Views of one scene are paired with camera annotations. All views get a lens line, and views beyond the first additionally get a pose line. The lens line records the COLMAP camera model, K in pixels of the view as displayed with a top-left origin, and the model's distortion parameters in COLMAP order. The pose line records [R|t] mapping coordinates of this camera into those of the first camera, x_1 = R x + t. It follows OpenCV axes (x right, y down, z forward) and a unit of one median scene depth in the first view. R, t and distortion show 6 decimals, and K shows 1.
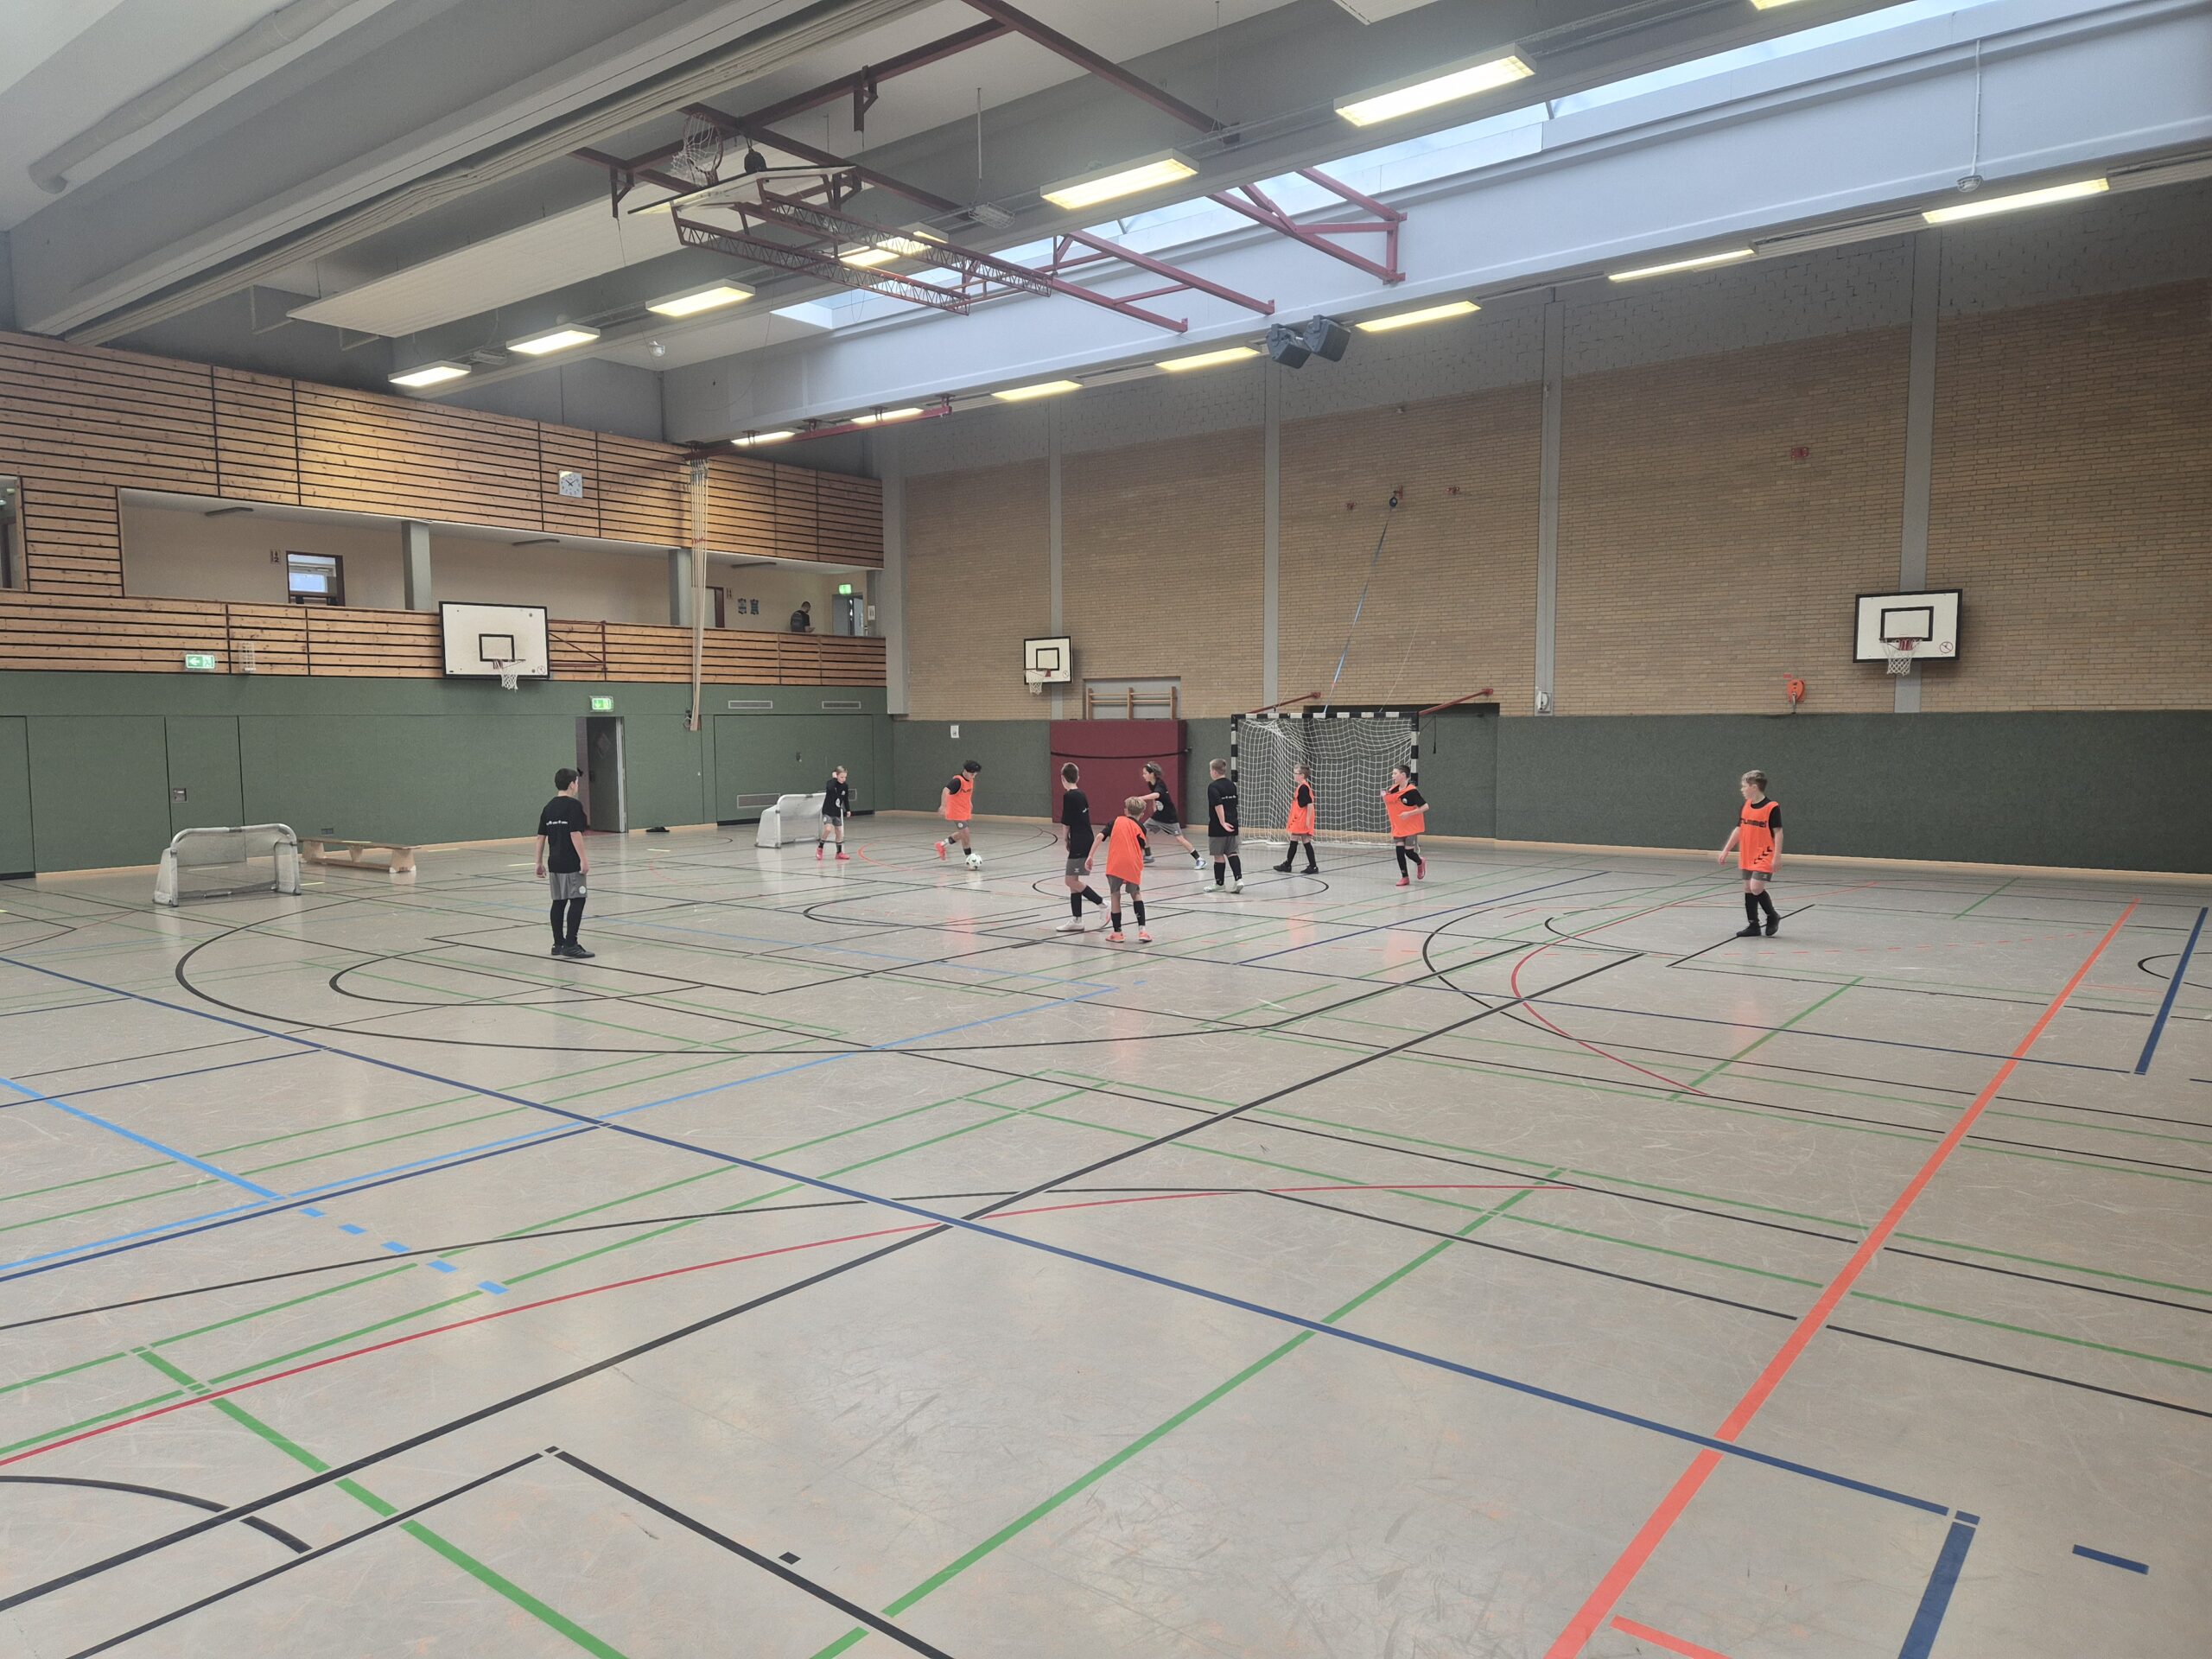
lens RADIAL K [[1471.5, 0, 1085.0], [0, 1471.5, 836.3], [0, 0, 1]] dist [0.092664, -0.077251]
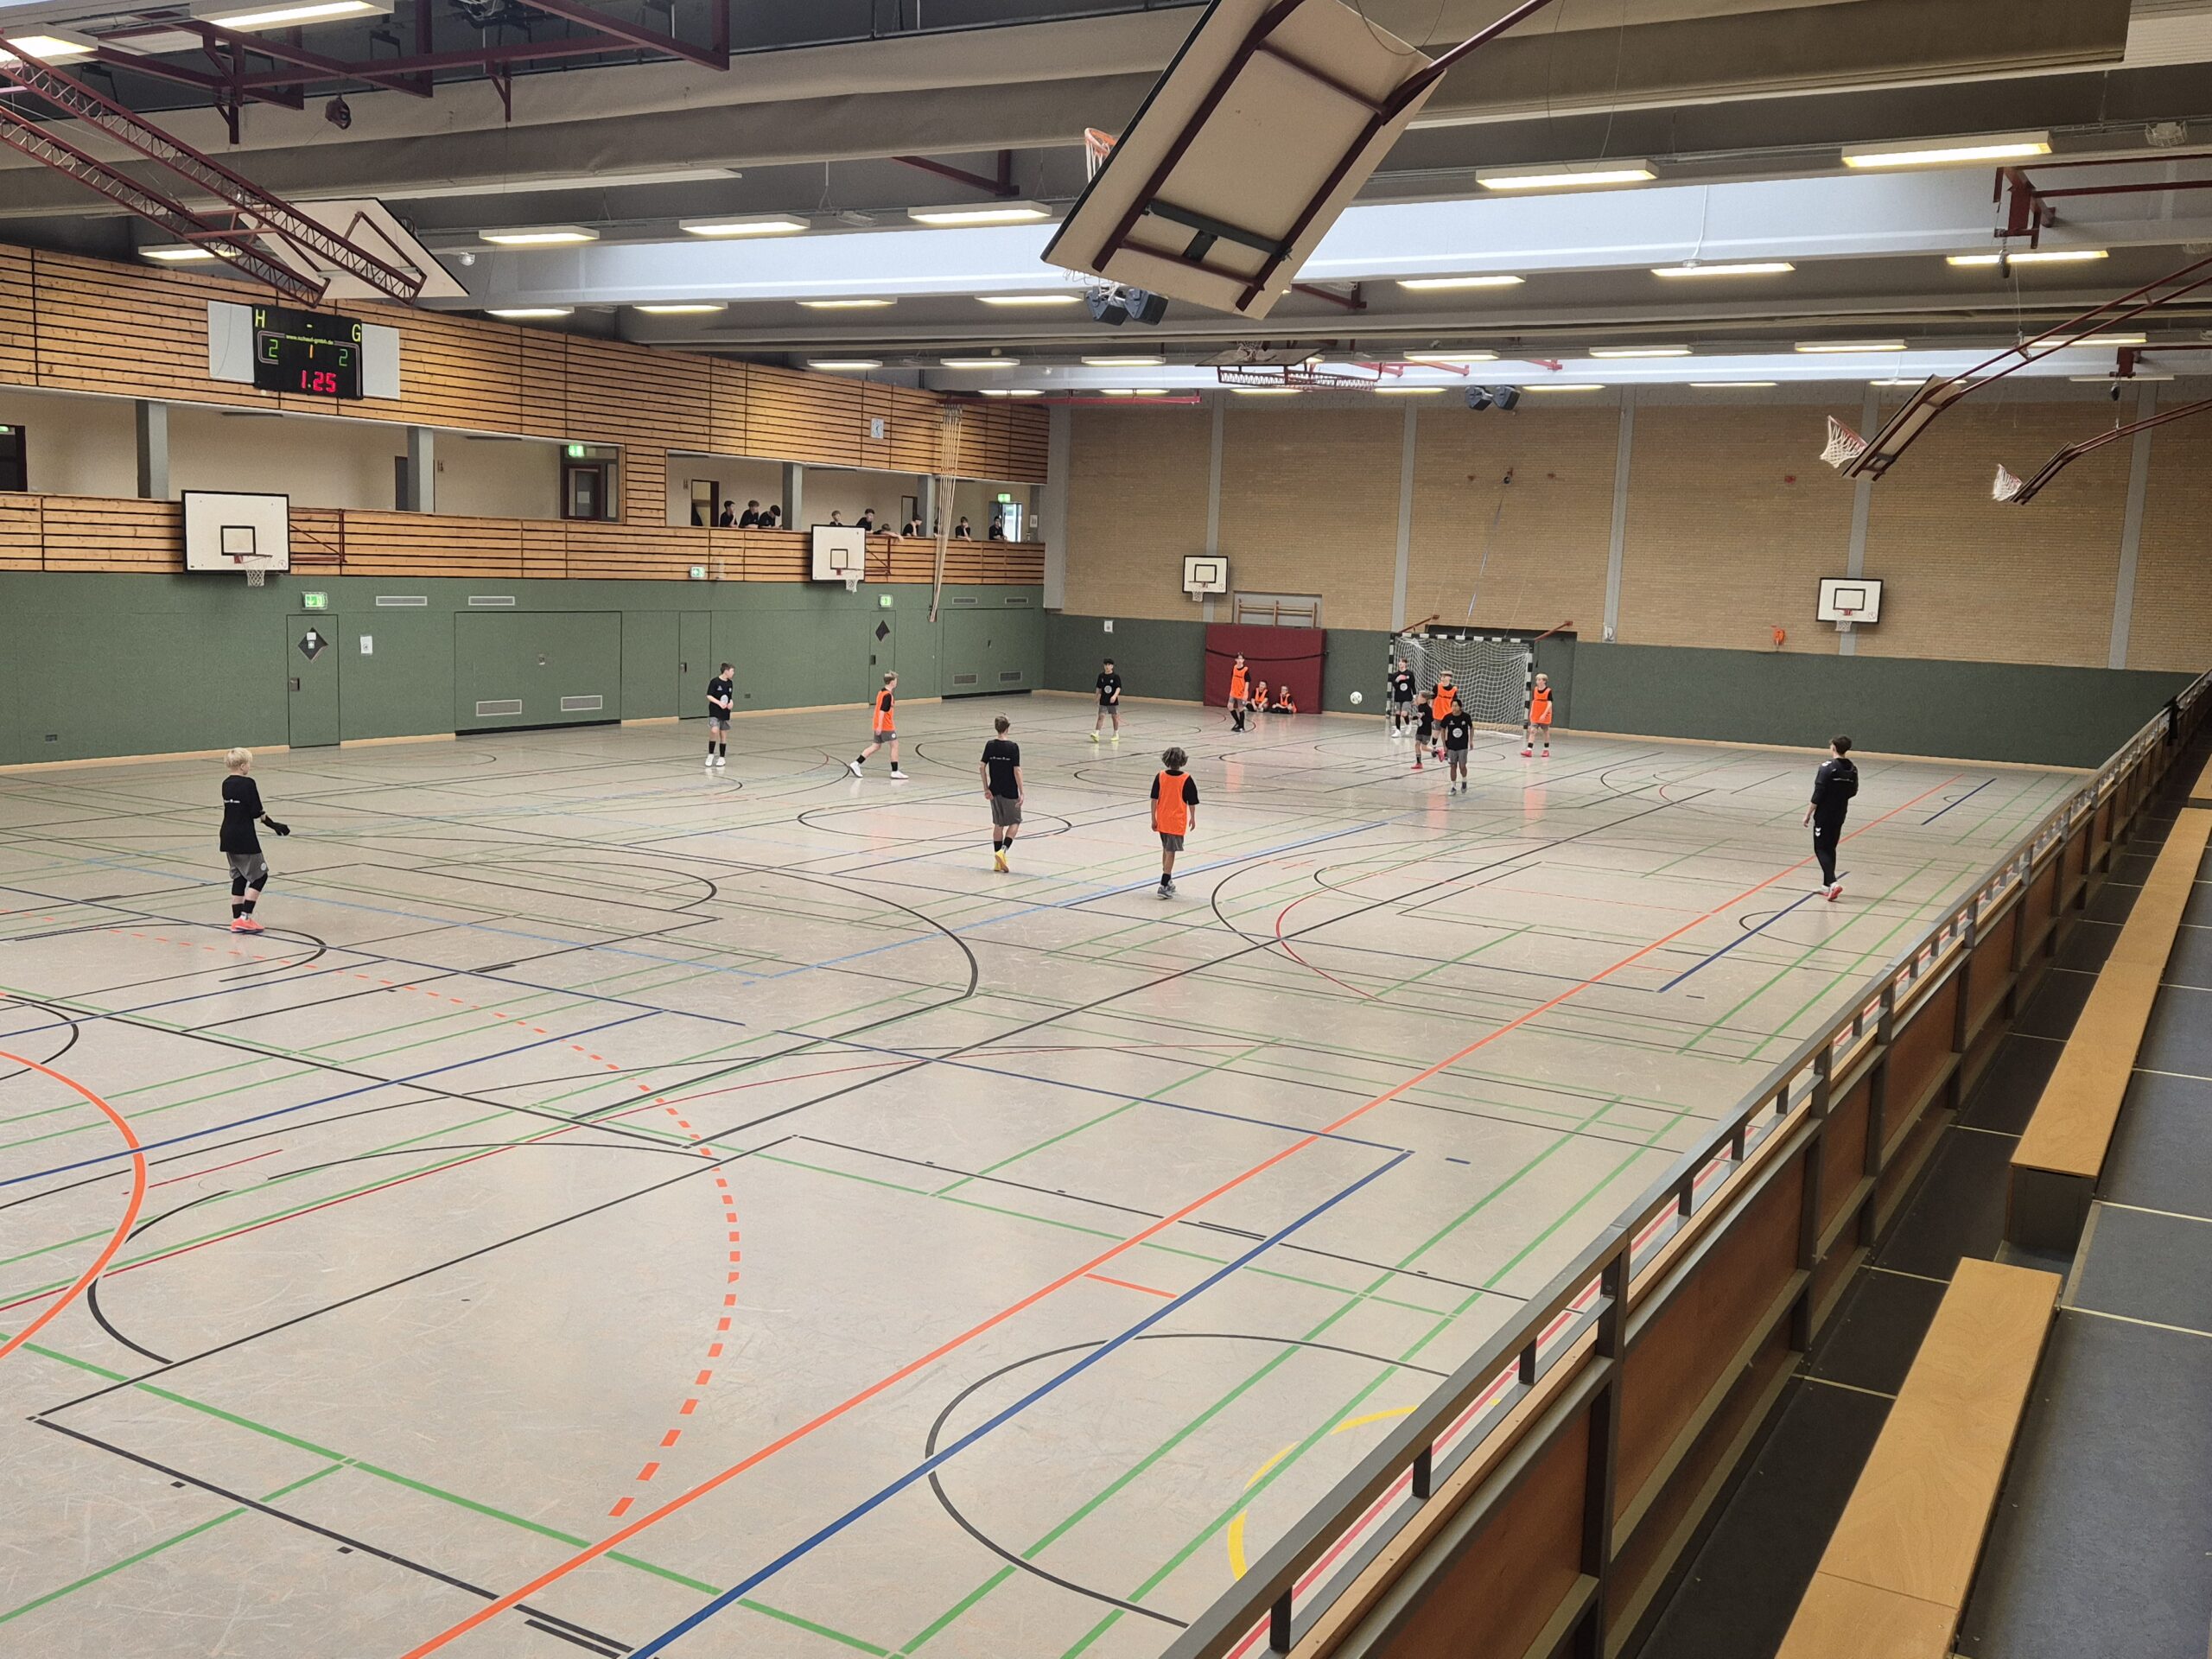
lens RADIAL K [[2027.8, 0, 1076.2], [0, 2027.8, 818.6], [0, 0, 1]] dist [0.104696, -0.124554]
pose [[0.988771, 0.025266, 0.147284, -0.470093], [-0.032738, 0.998285, 0.048531, 0.007920], [-0.145806, -0.052808, 0.987903, -0.848120]]
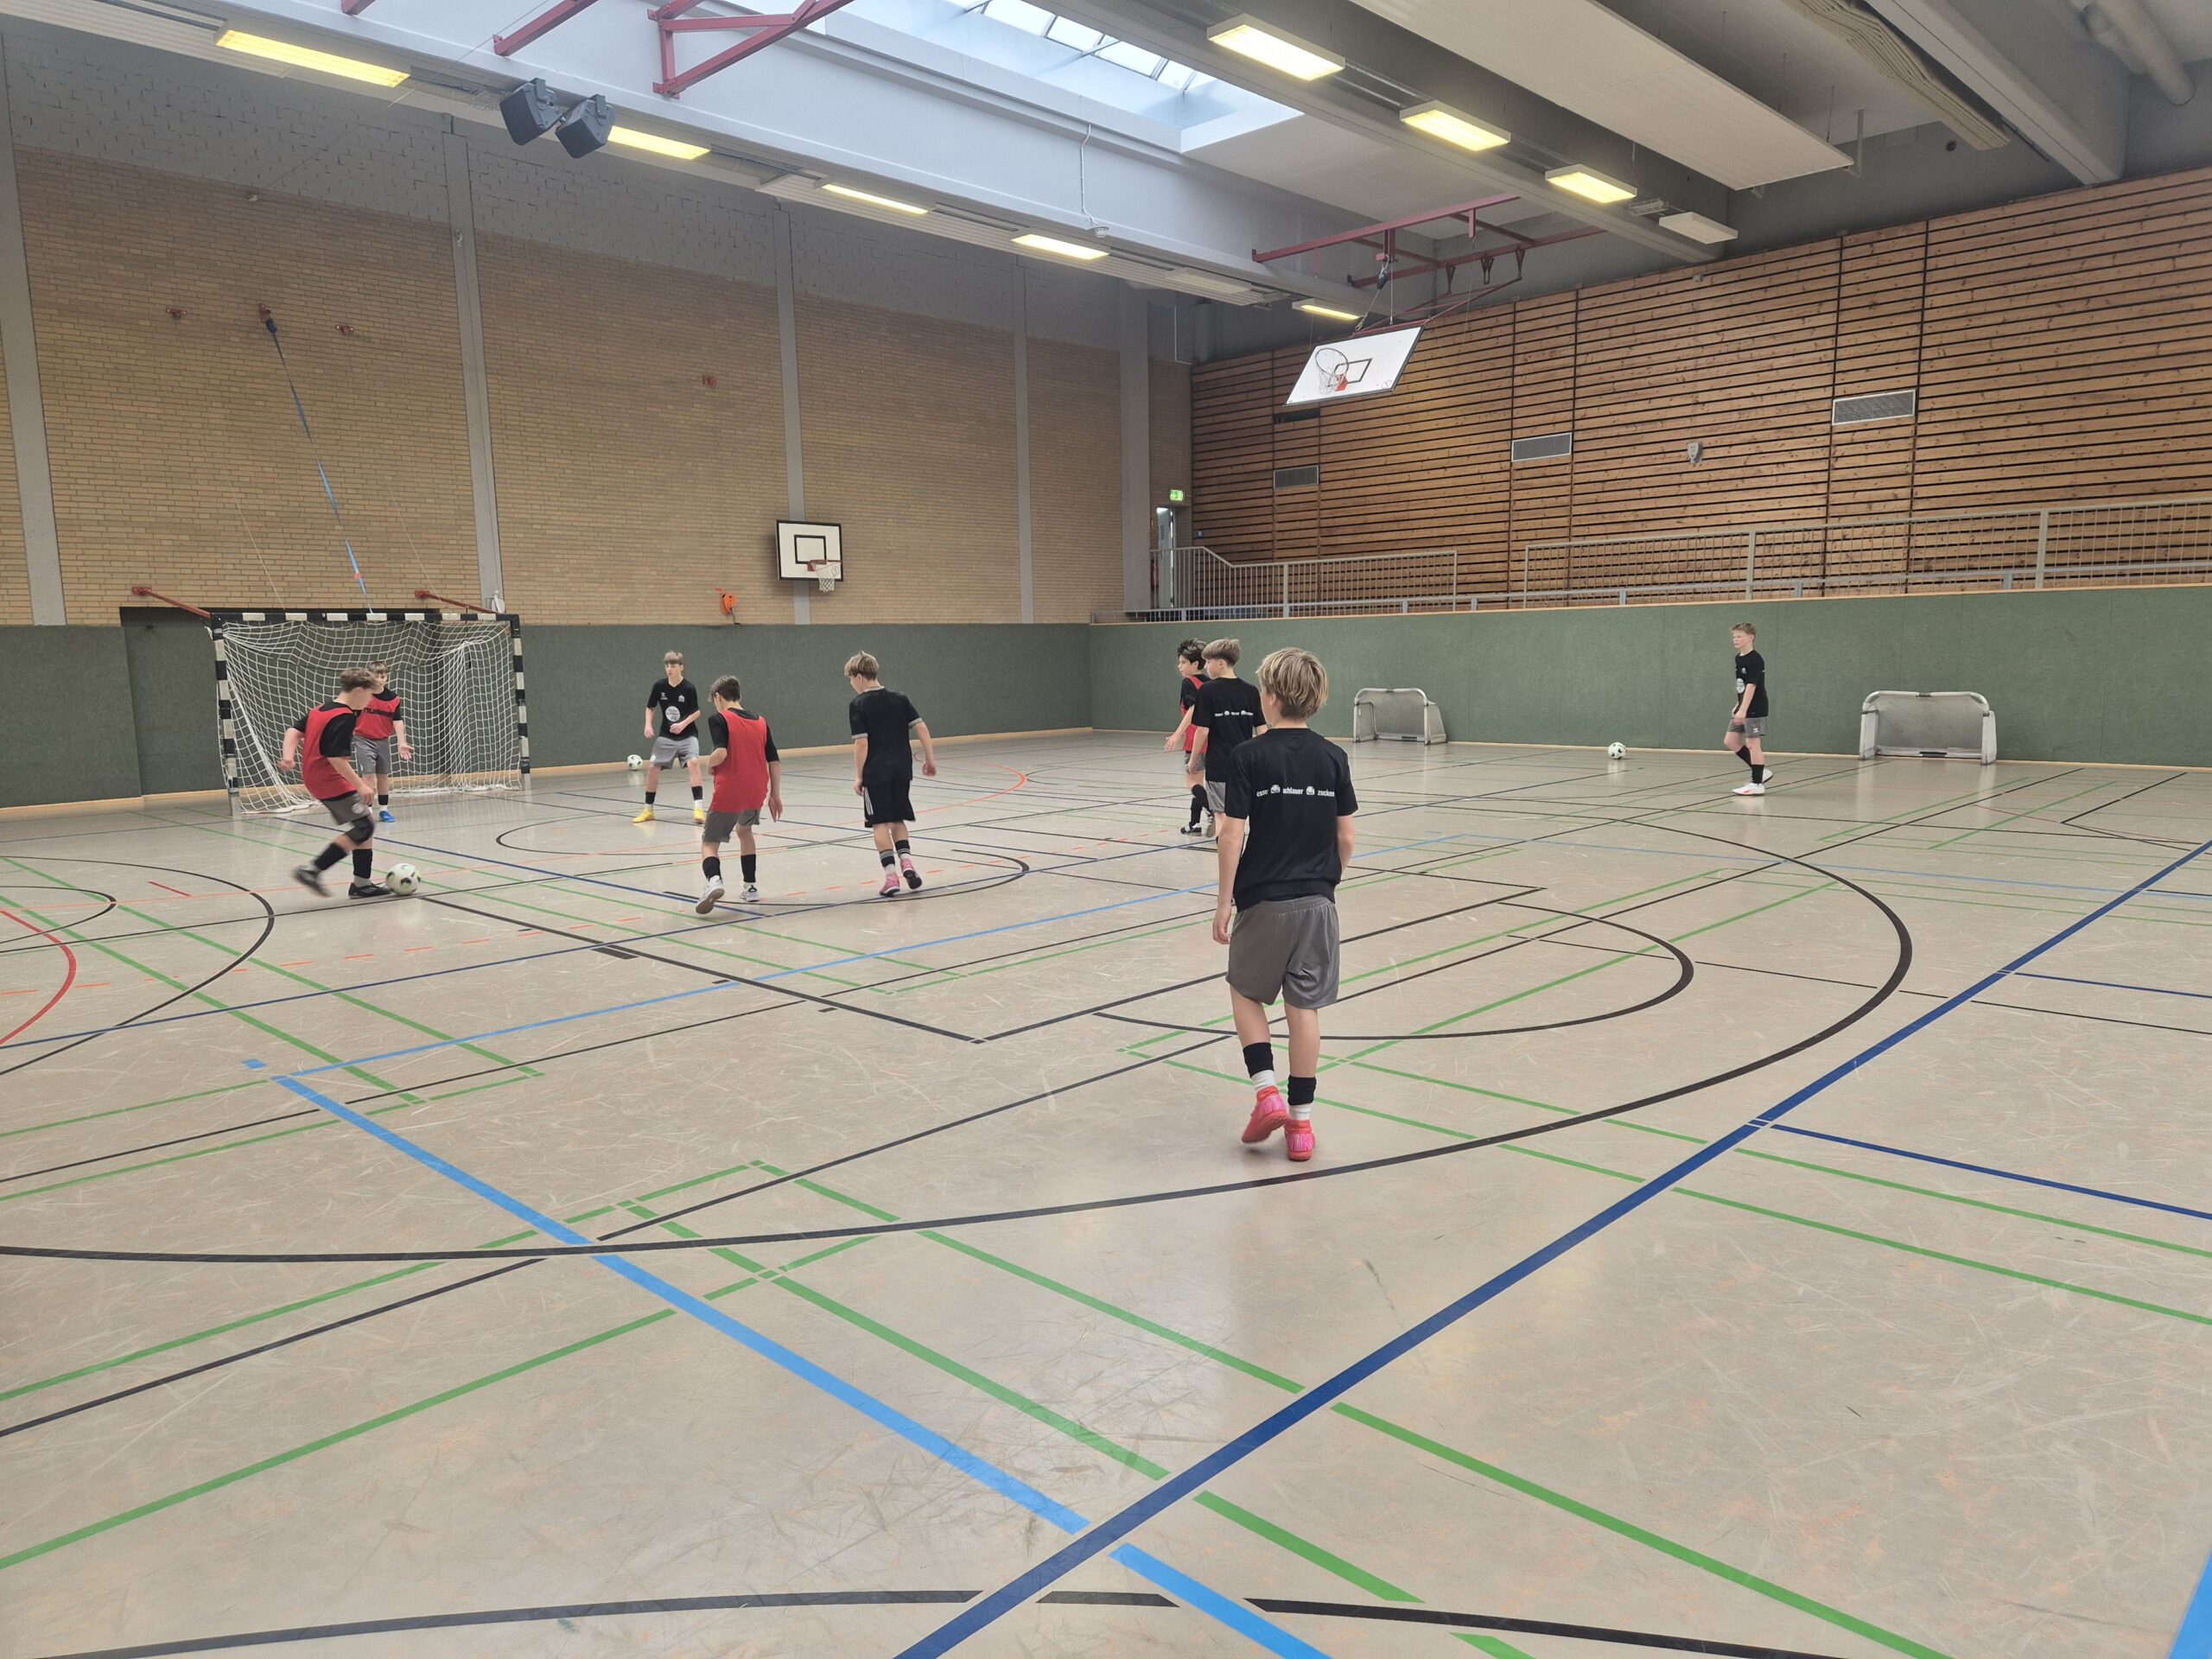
lens RADIAL K [[1474.1, 0, 1102.0], [0, 1474.1, 836.9], [0, 0, 1]] dist [0.090975, -0.076302]
pose [[0.103820, -0.125540, 0.986641, -0.527697], [0.100446, 0.988254, 0.115175, -0.023291], [-0.989511, 0.087147, 0.115210, 0.553251]]
